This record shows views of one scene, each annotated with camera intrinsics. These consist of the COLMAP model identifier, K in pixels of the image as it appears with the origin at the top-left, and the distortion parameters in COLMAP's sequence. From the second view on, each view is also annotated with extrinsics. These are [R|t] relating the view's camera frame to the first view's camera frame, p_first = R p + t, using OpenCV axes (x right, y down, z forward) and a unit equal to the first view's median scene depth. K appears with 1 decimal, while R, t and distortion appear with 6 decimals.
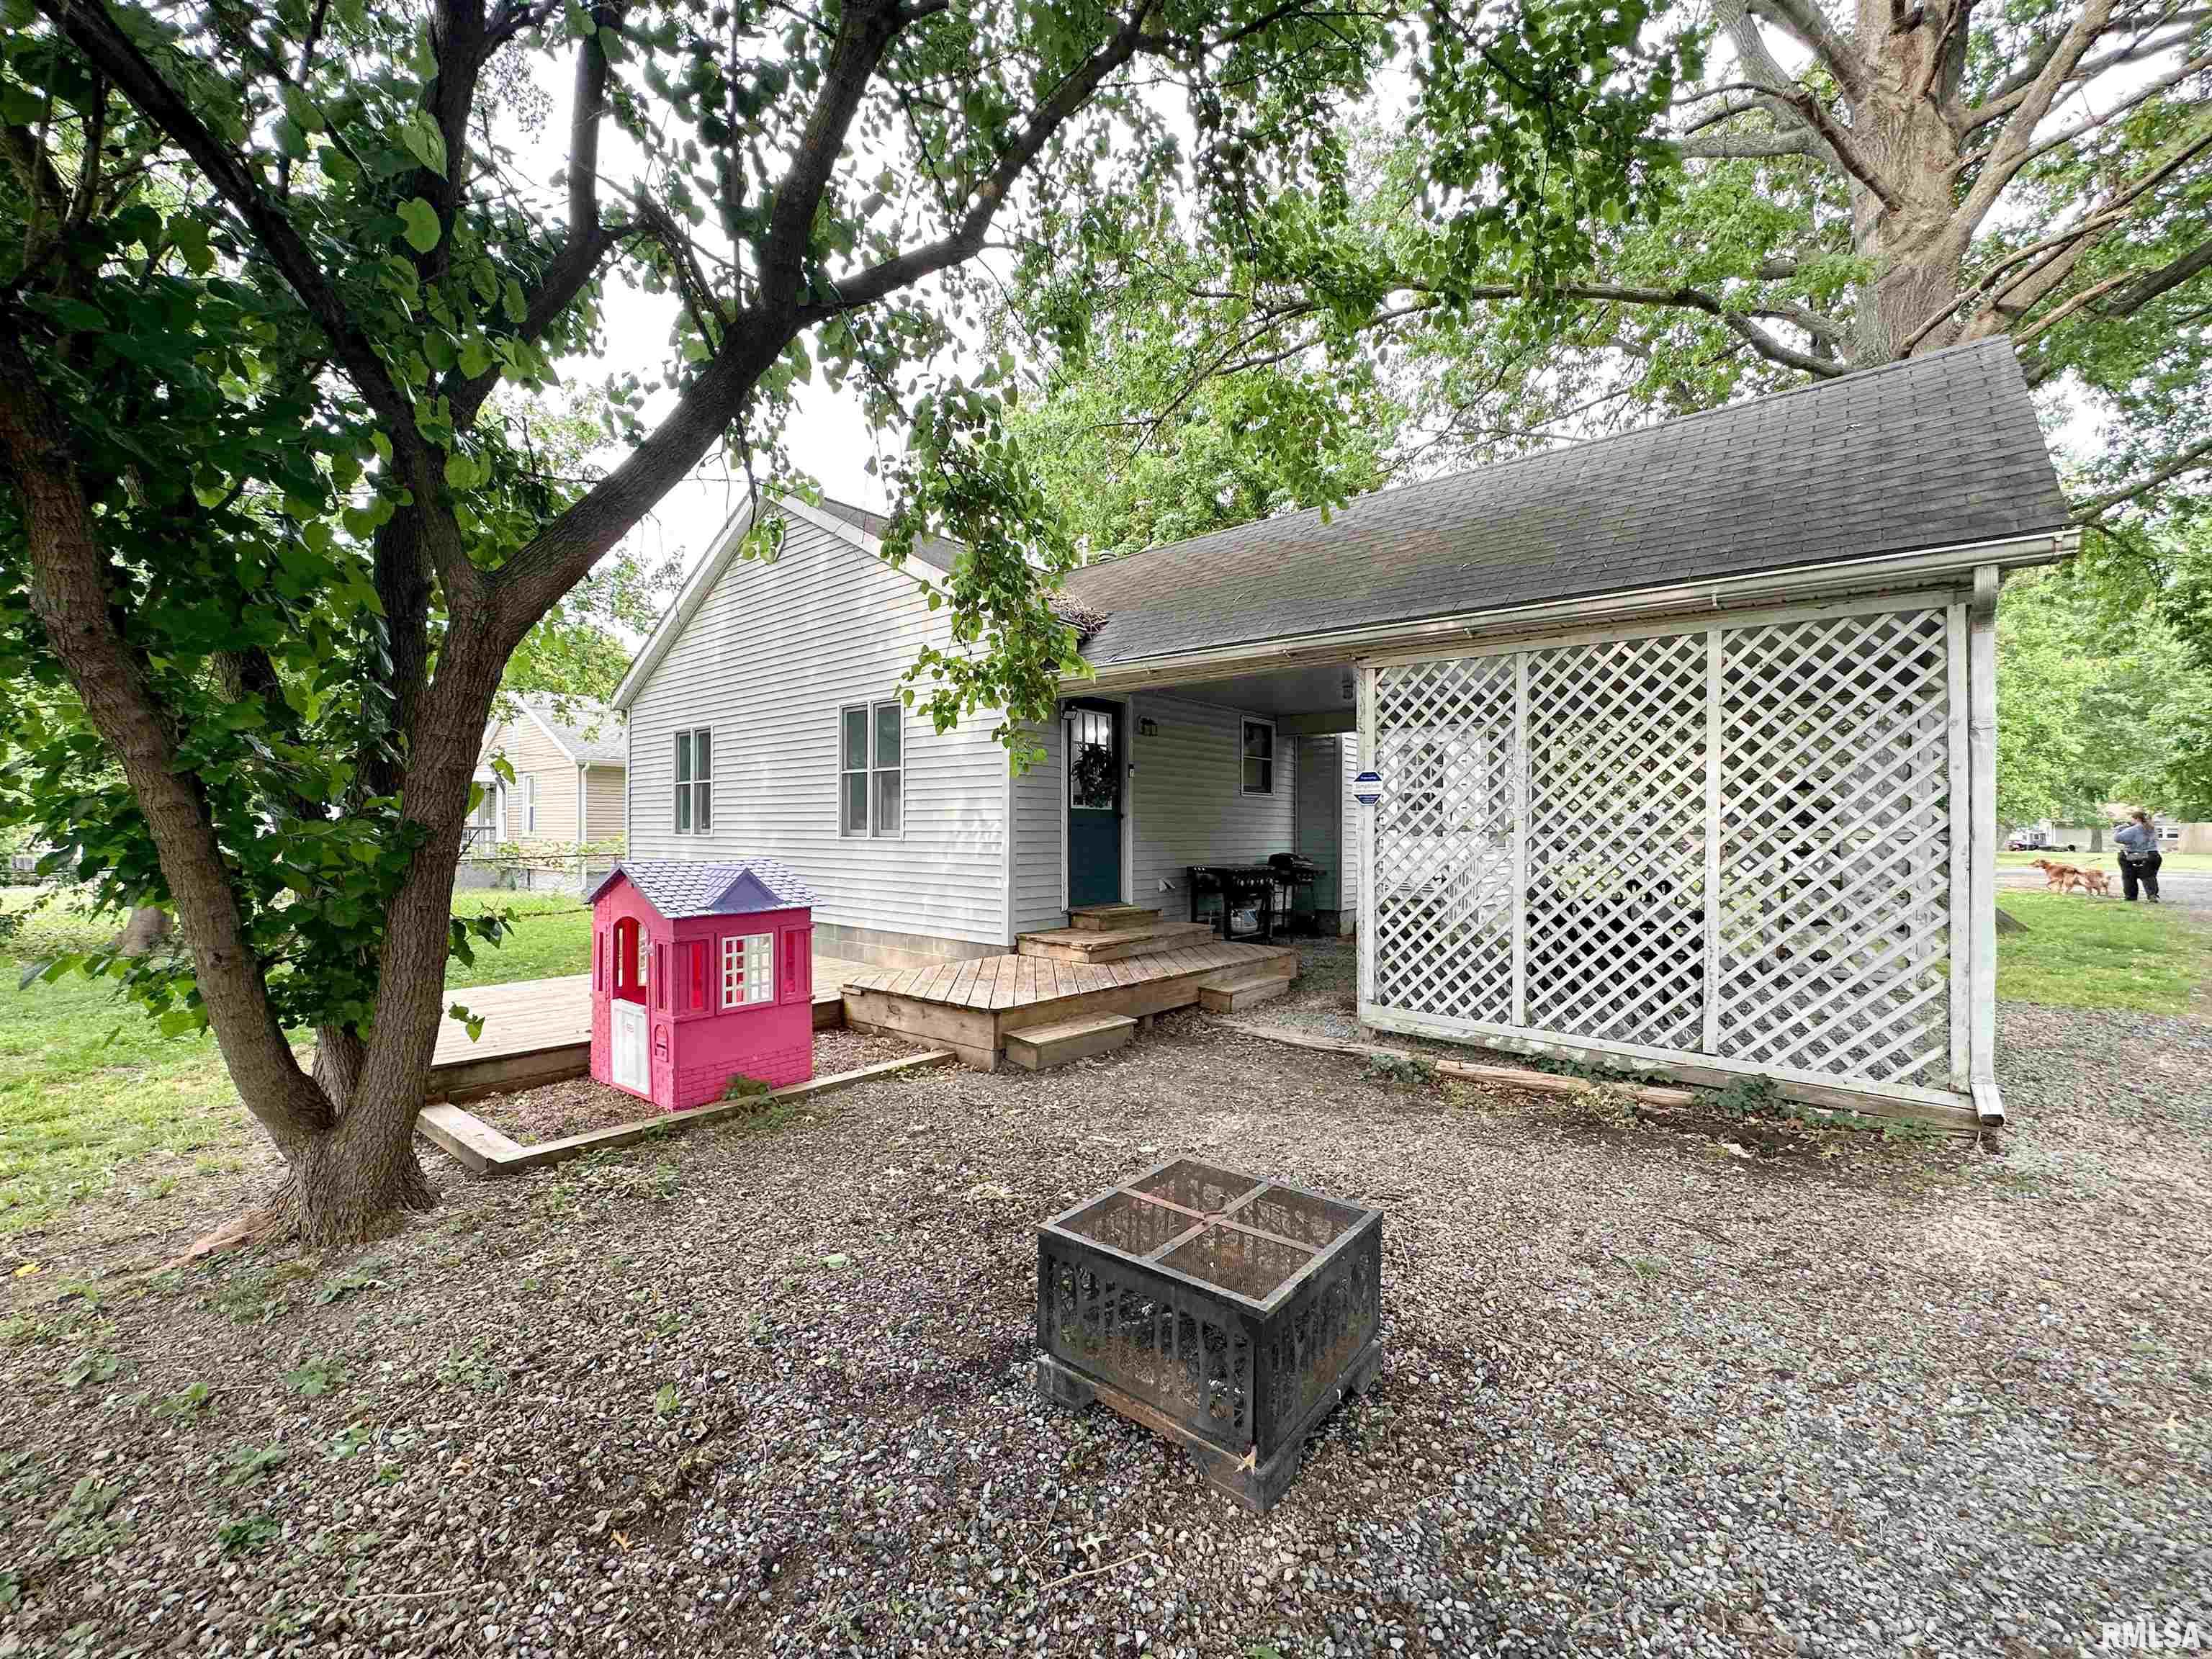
lens RADIAL K [[884.0, 0, 1101.1], [0, 884.0, 828.3], [0, 0, 1]] dist [-0.000873, 0.000107]
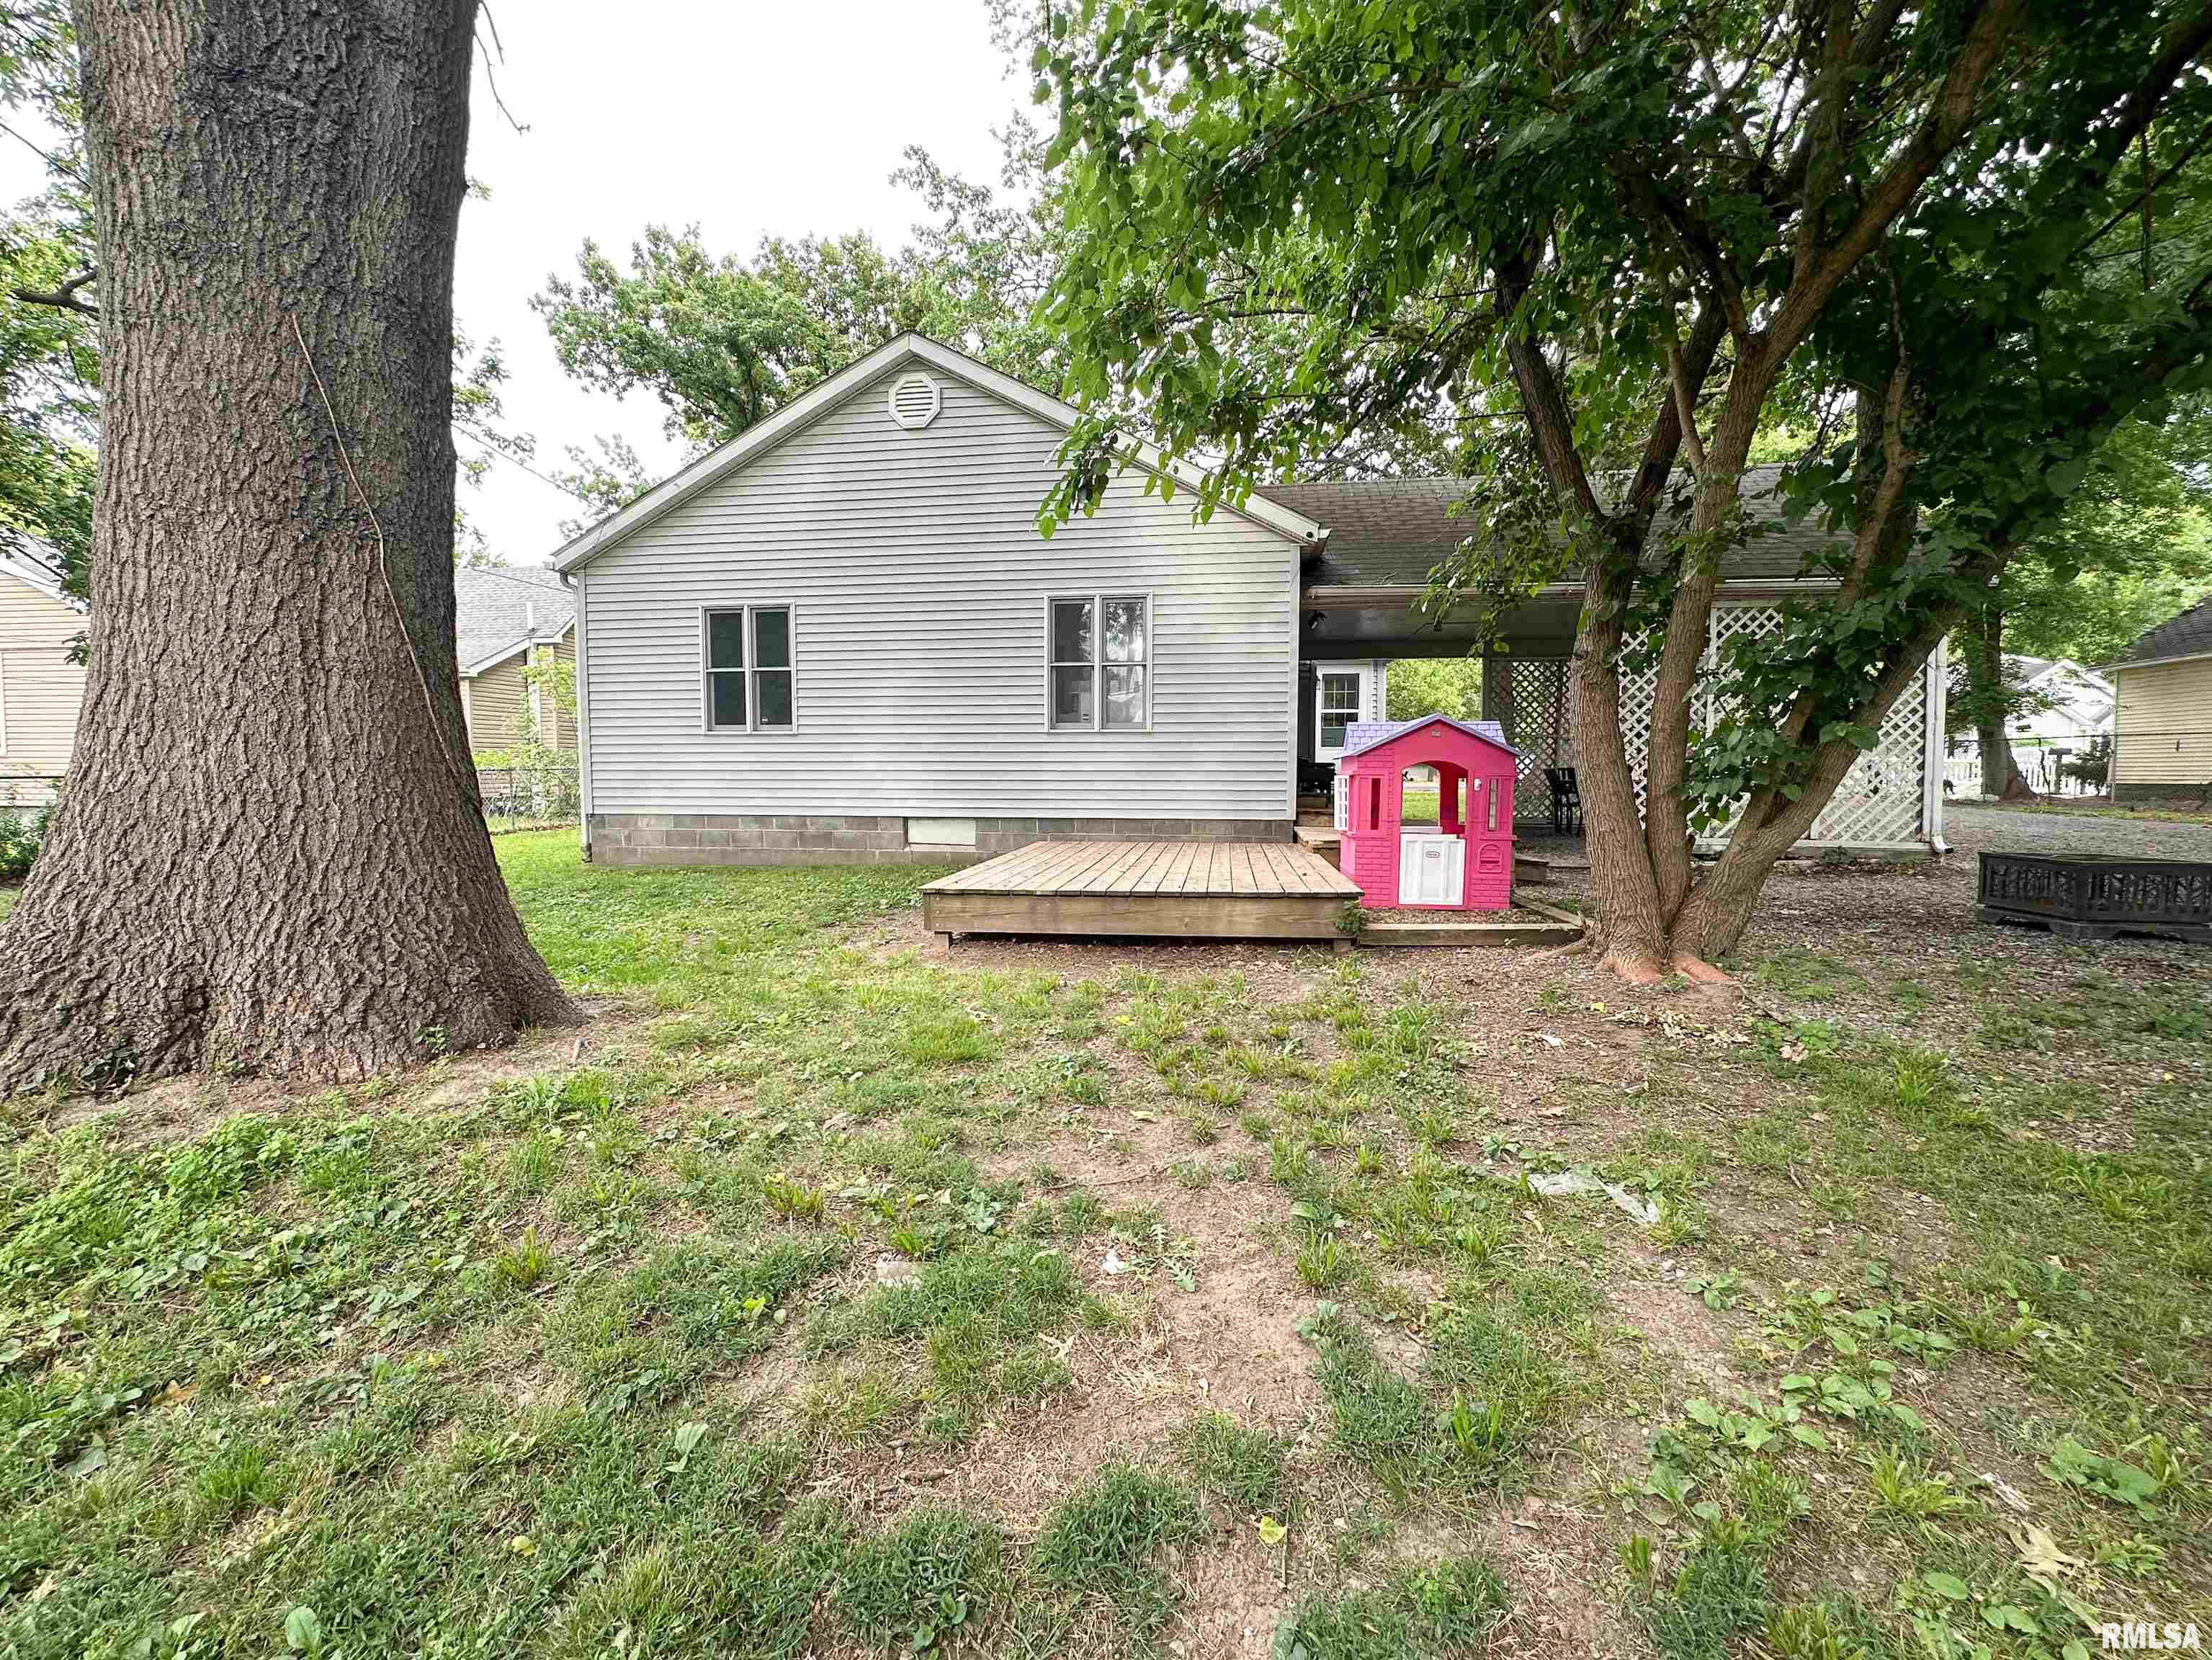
lens RADIAL K [[884.1, 0, 1101.1], [0, 884.1, 828.8], [0, 0, 1]] dist [-0.000873, 0.000107]
pose [[0.848427, -0.042373, 0.527613, -1.362655], [0.001421, 0.996969, 0.077783, 0.076898], [-0.529310, -0.065243, 0.845916, 0.197543]]
